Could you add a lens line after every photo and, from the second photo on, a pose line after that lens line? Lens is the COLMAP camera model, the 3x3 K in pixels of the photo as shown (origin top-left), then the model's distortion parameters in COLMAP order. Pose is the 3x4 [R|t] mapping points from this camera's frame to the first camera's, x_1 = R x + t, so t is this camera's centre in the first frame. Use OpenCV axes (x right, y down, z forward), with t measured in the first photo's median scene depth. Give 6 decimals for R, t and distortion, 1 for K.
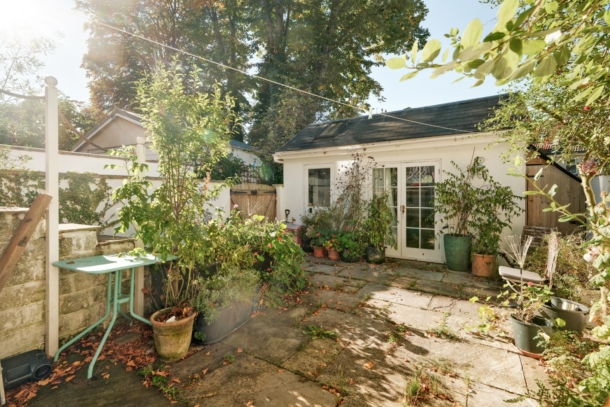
lens RADIAL K [[285.6, 0, 295.4], [0, 285.6, 187.9], [0, 0, 1]] dist [-0.000425, 0.000209]
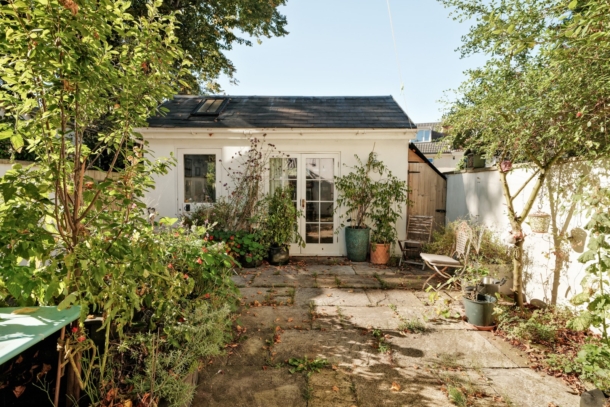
lens RADIAL K [[311.1, 0, 303.4], [0, 311.1, 196.6], [0, 0, 1]] dist [0.000404, -0.000218]
pose [[0.838129, -0.012801, 0.545322, -0.187202], [-0.015720, 0.998742, 0.047606, 0.004313], [-0.545246, -0.048472, 0.836874, 0.157555]]
